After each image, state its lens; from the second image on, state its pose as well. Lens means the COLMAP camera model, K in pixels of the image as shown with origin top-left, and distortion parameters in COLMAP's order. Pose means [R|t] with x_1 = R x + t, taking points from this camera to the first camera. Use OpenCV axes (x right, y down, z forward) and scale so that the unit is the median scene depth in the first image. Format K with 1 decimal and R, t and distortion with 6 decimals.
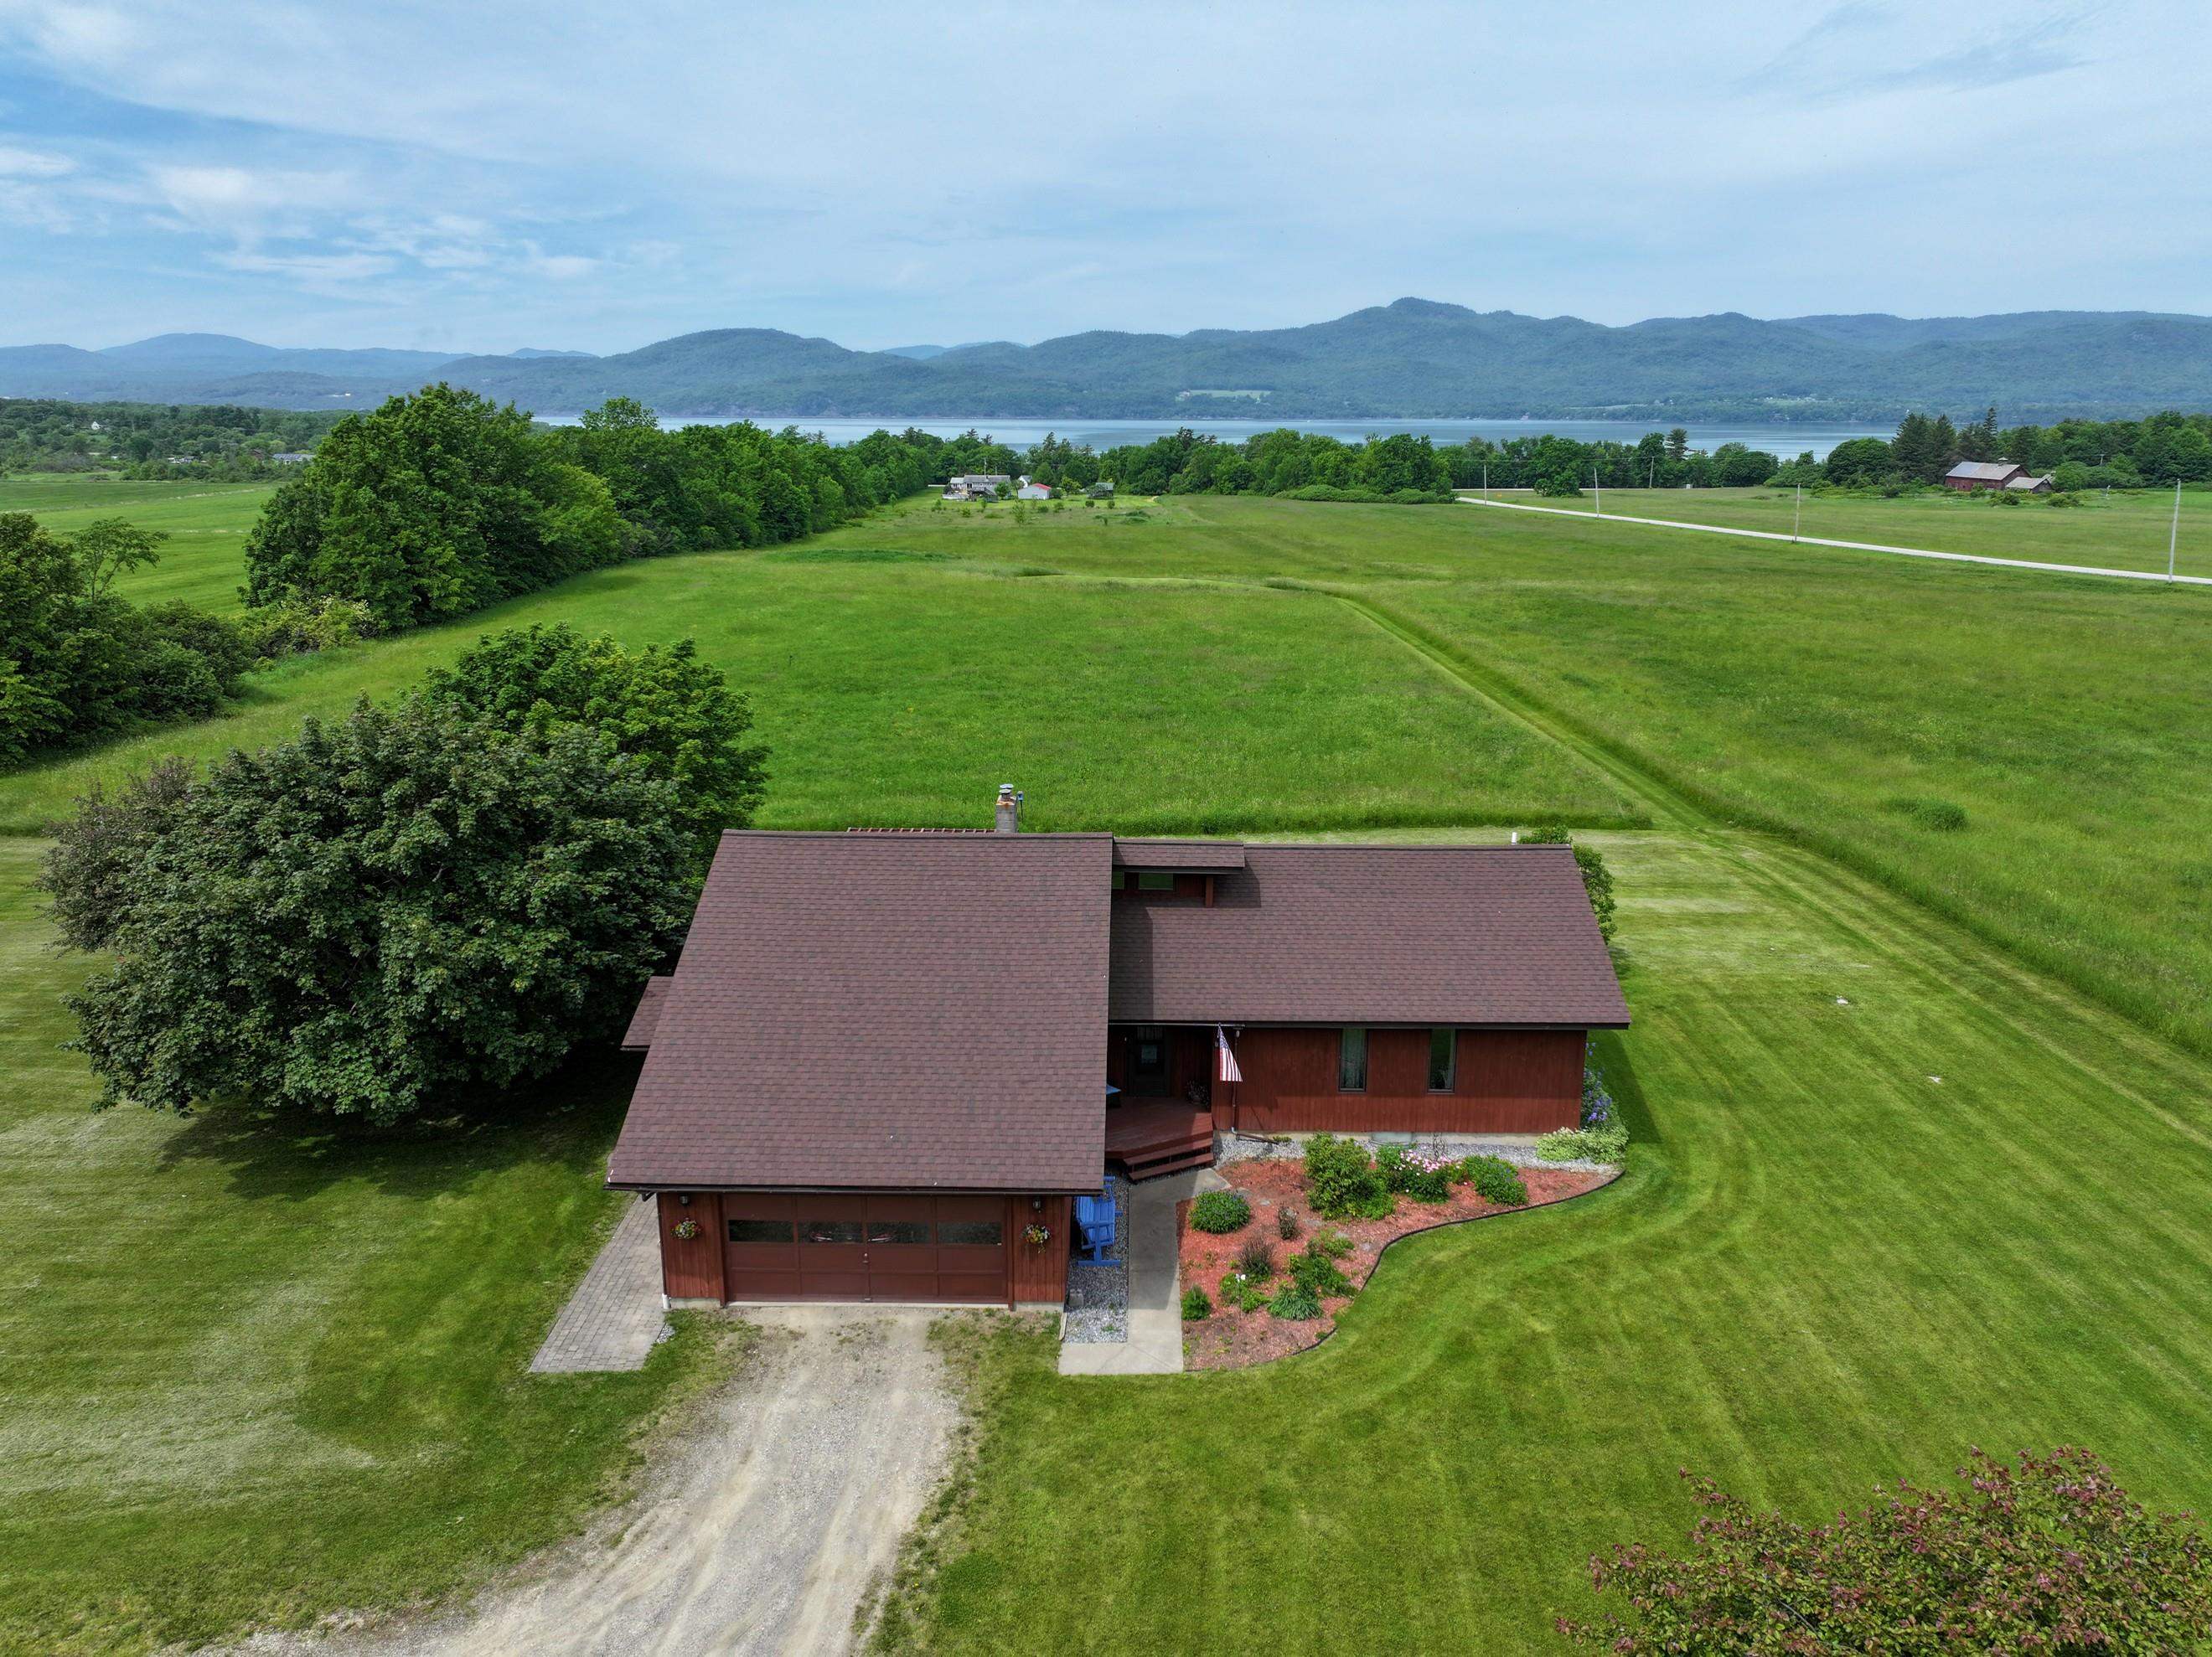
lens RADIAL K [[1545.7, 0, 1106.0], [0, 1545.7, 828.5], [0, 0, 1]] dist [0.006894, -0.001146]
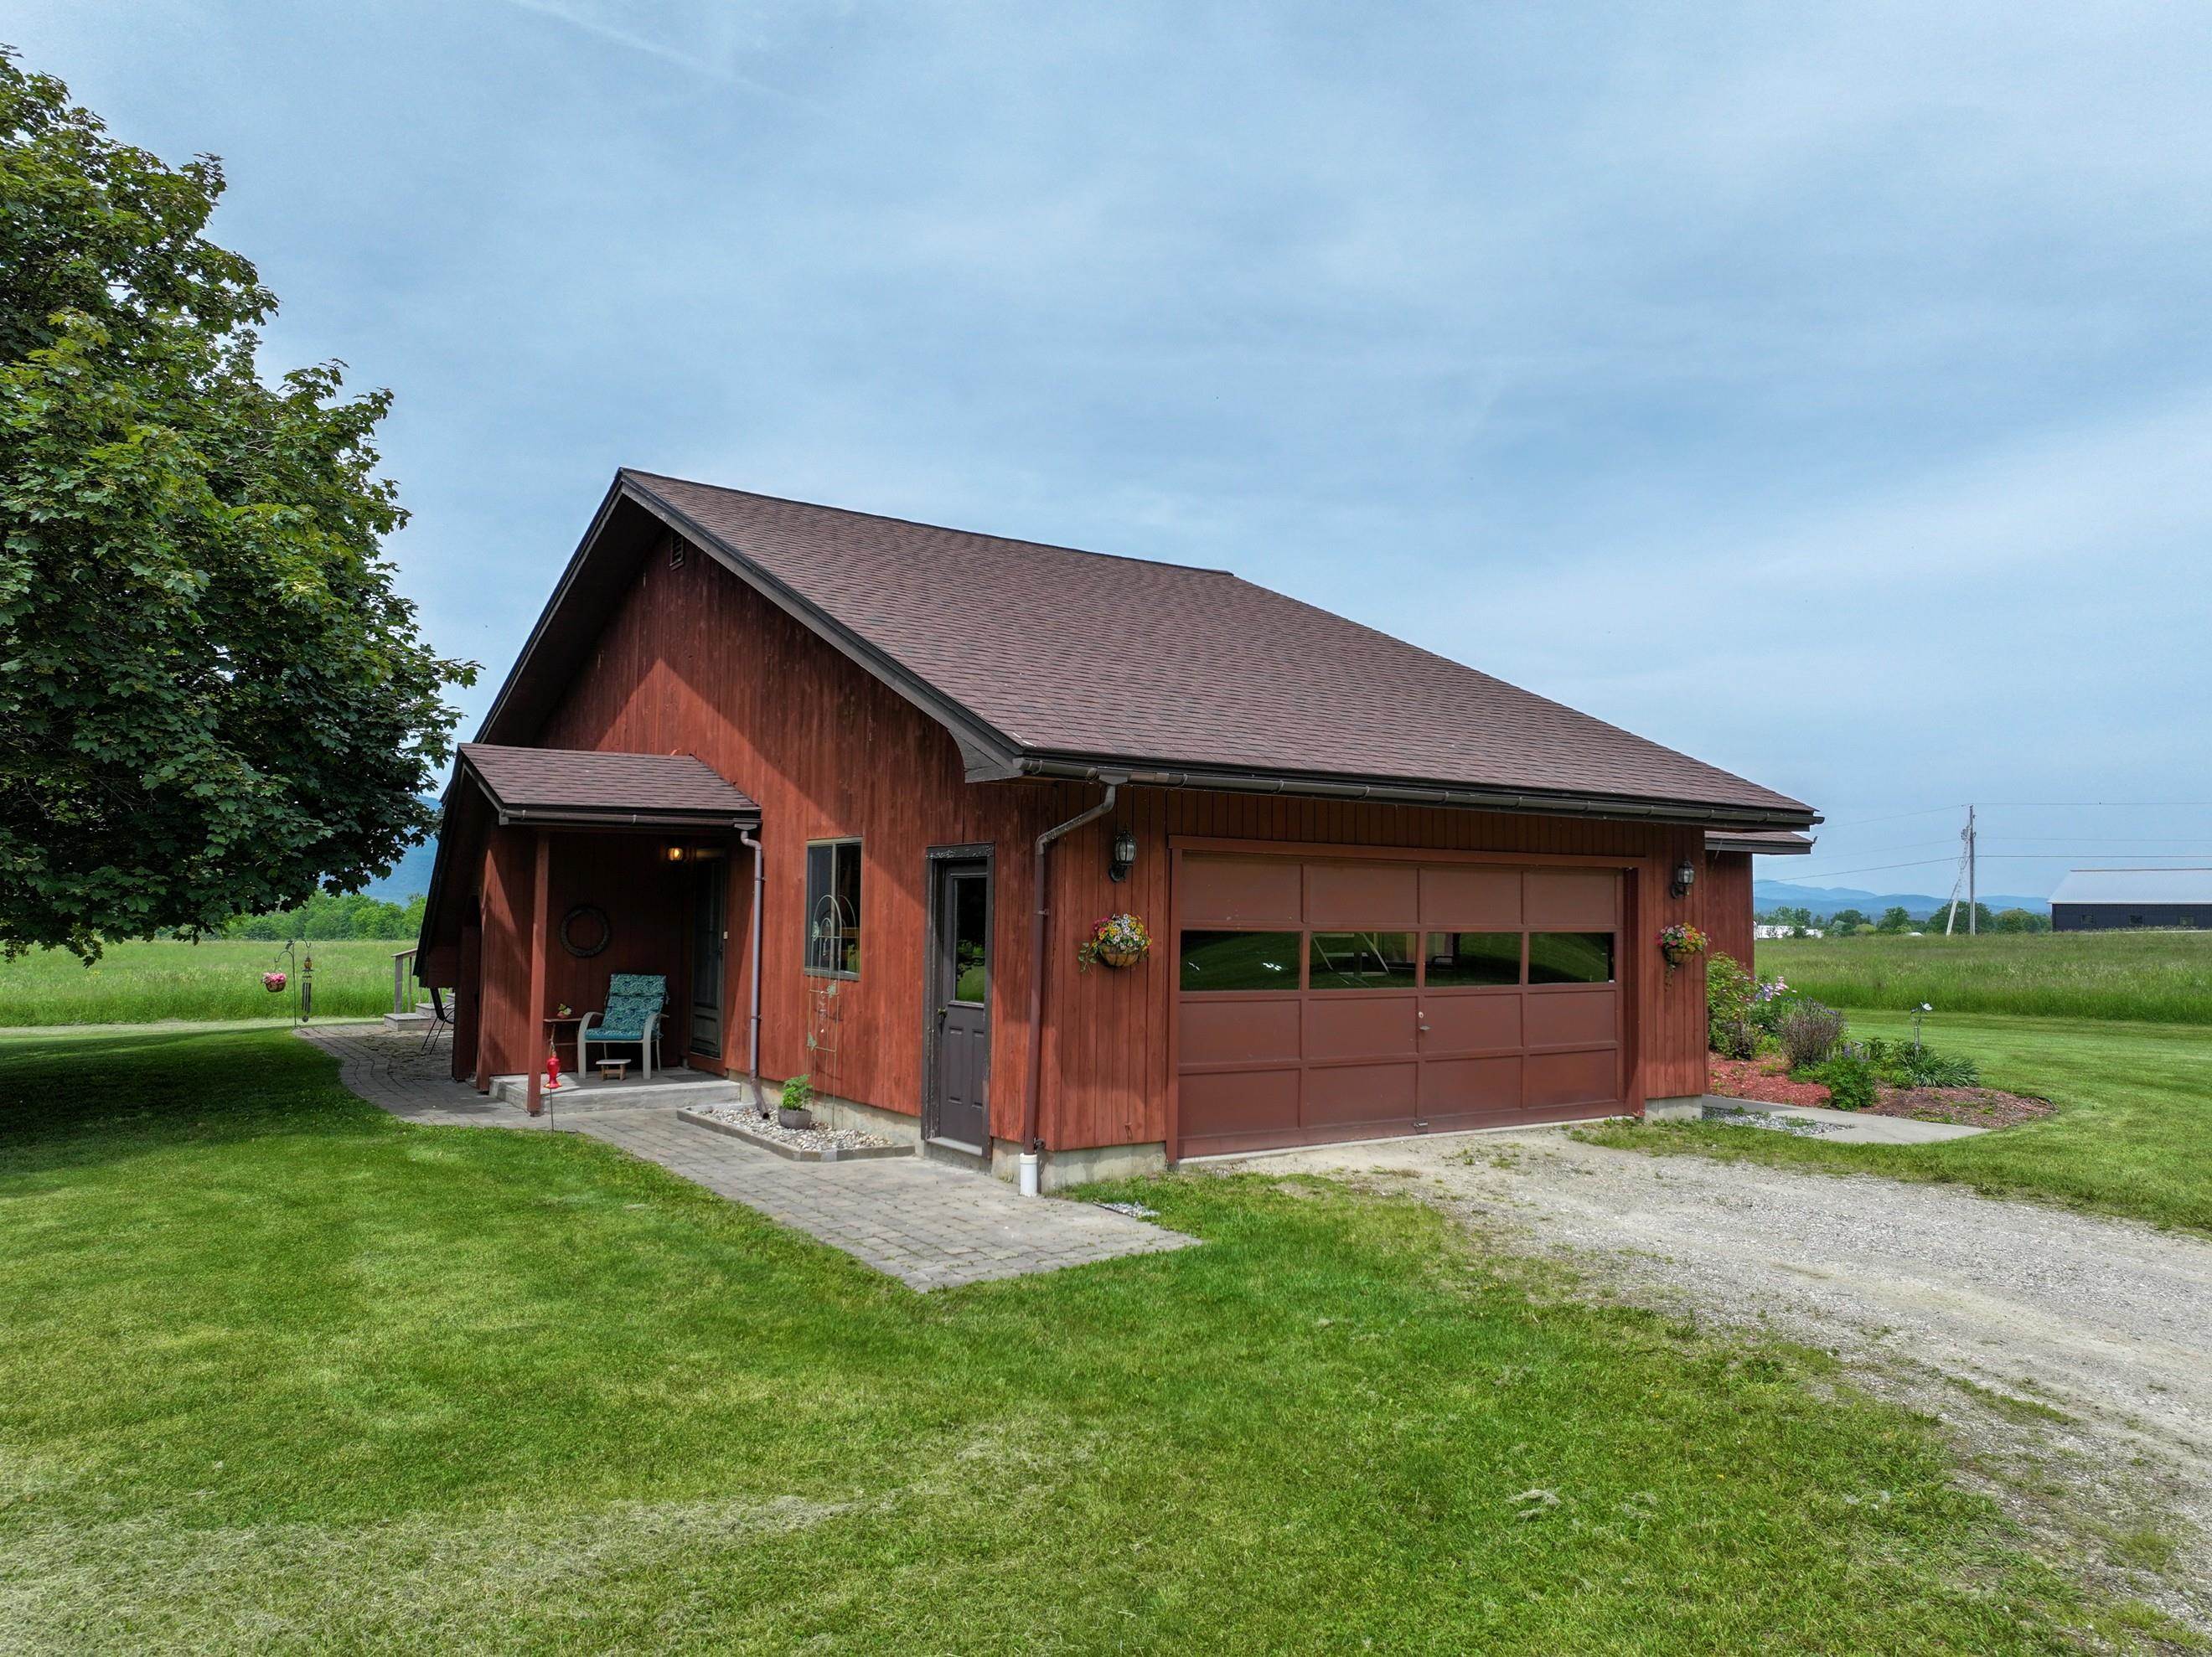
lens RADIAL K [[1545.7, 0, 1106.0], [0, 1545.7, 828.5], [0, 0, 1]] dist [0.006894, -0.001146]
pose [[0.812334, 0.039790, 0.581833, -0.492199], [0.130060, 0.960183, -0.247249, 0.320648], [-0.568504, 0.276522, 0.774815, 0.679668]]
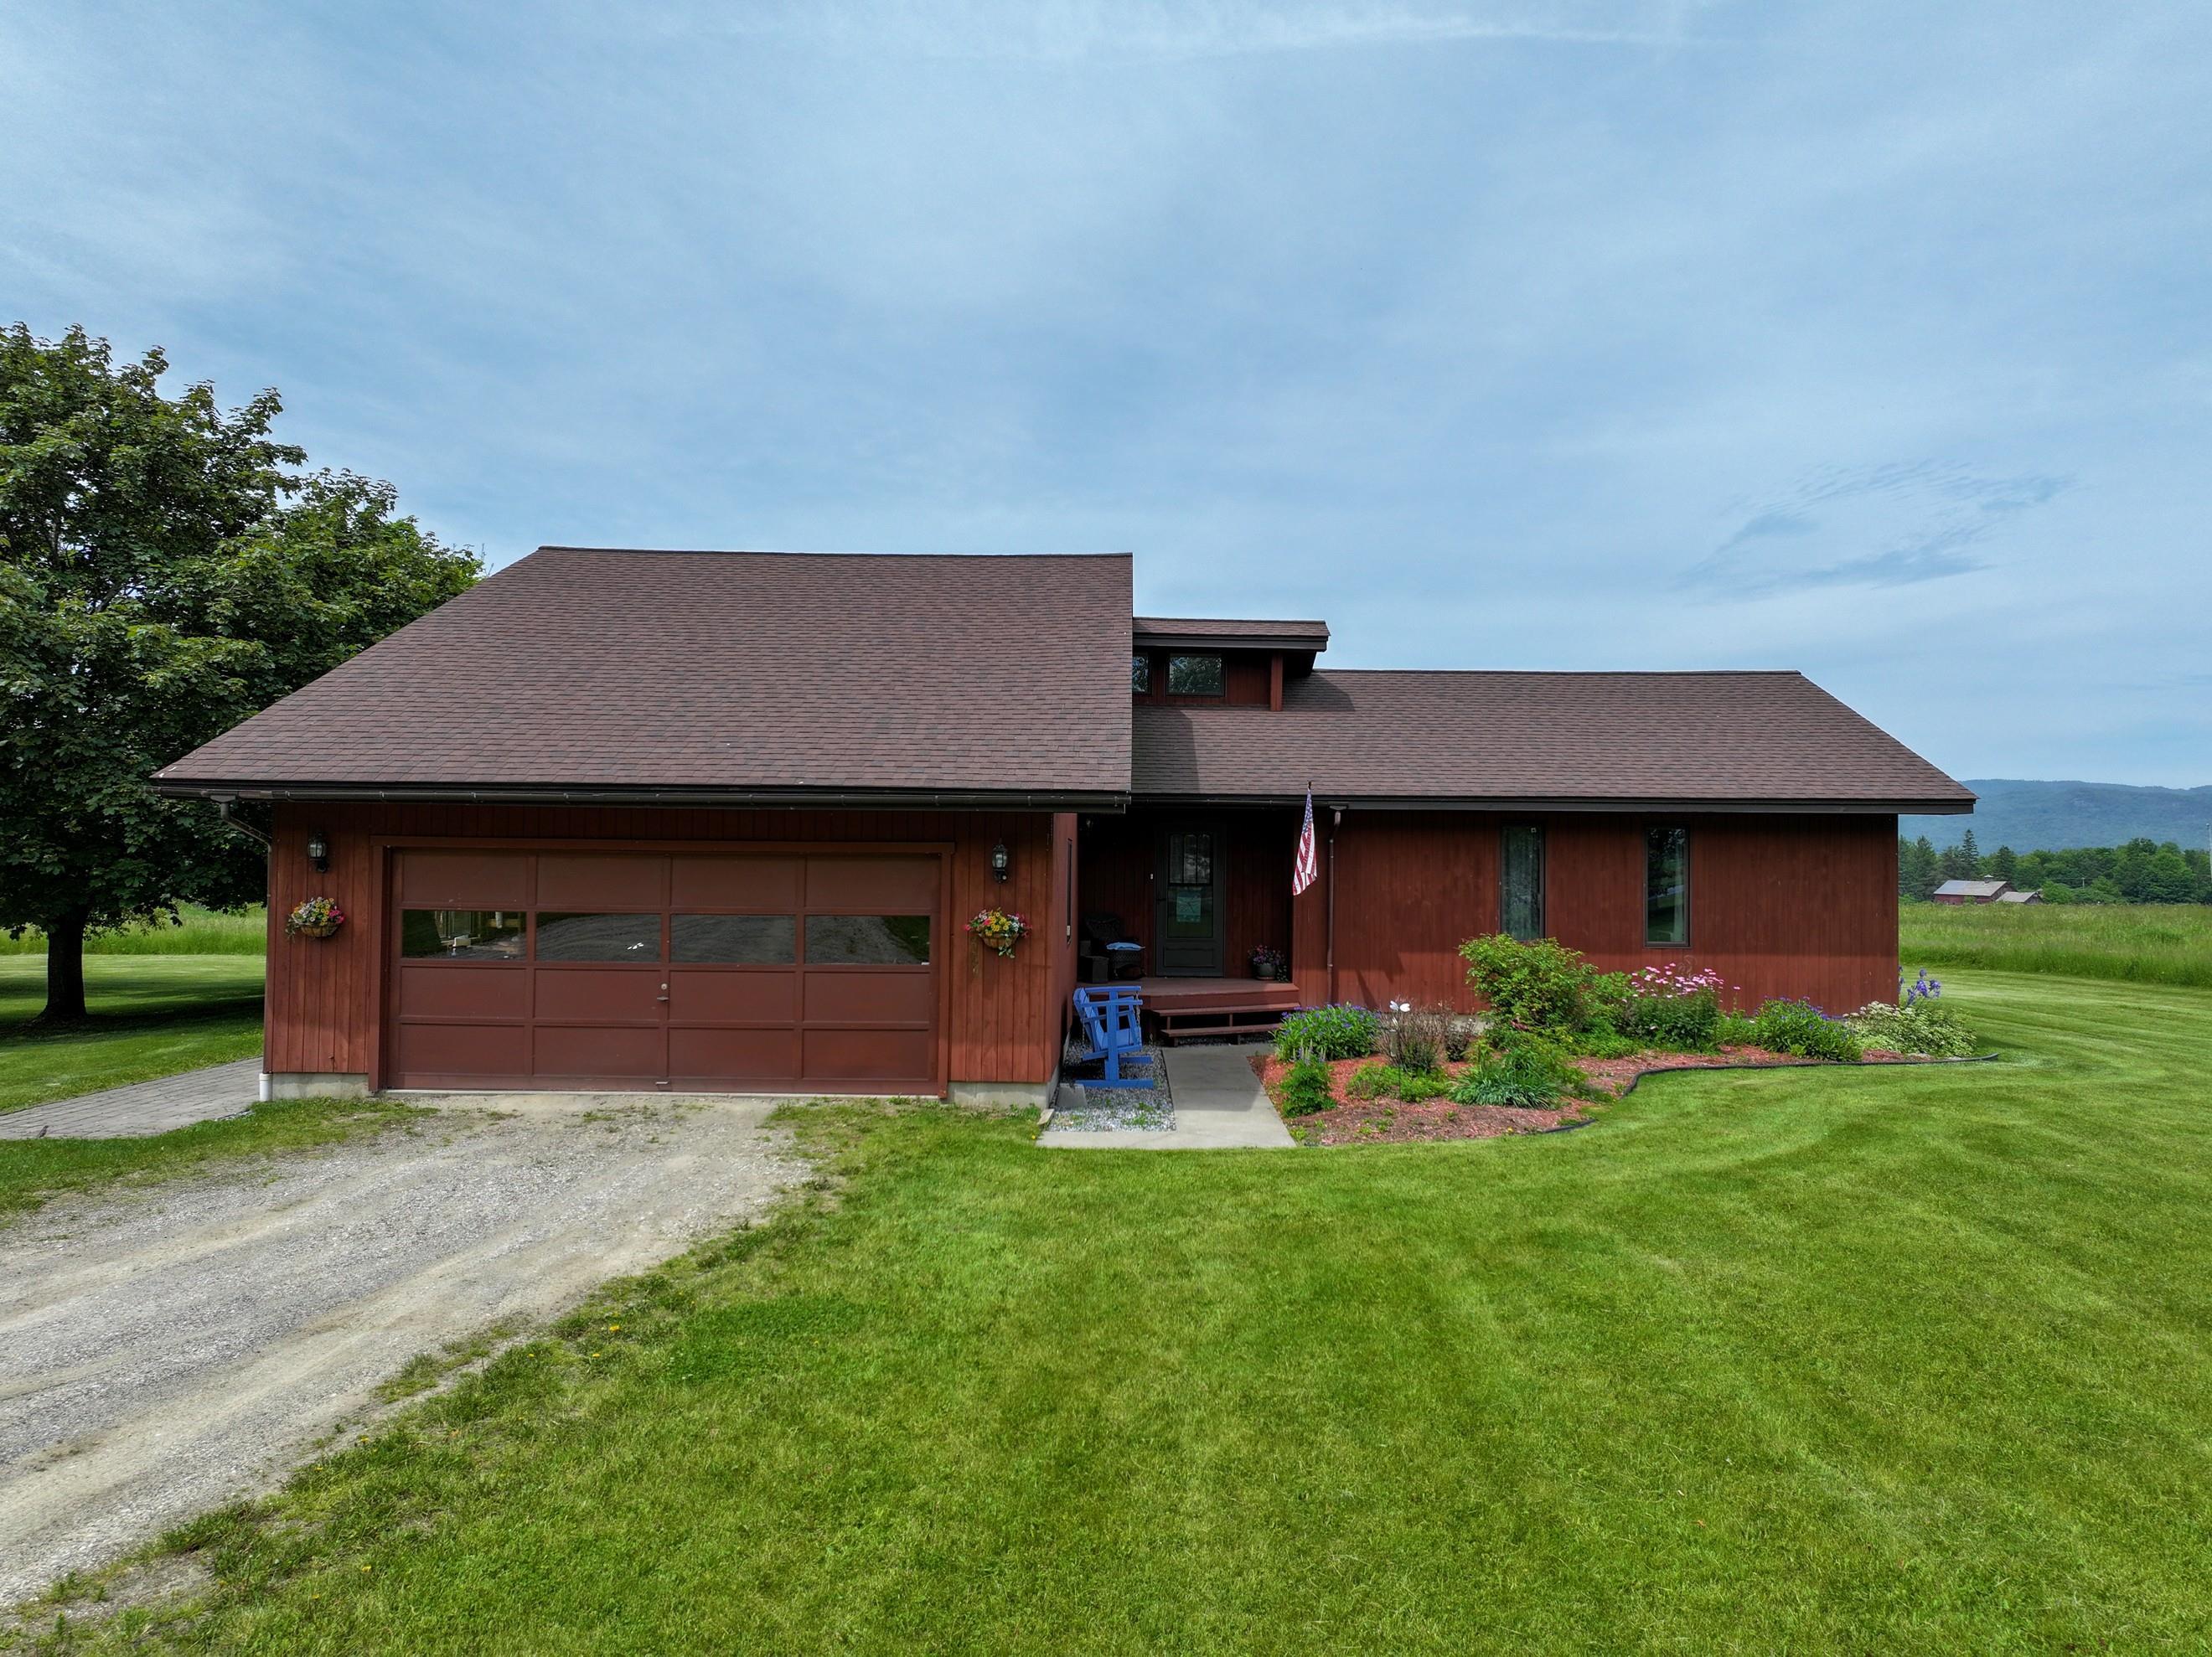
lens RADIAL K [[1545.7, 0, 1106.0], [0, 1545.7, 828.5], [0, 0, 1]] dist [0.006894, -0.001146]
pose [[0.999949, 0.008667, 0.005249, -0.011560], [-0.006817, 0.958717, -0.284281, 0.367251], [-0.007497, 0.284231, 0.958727, 0.487065]]
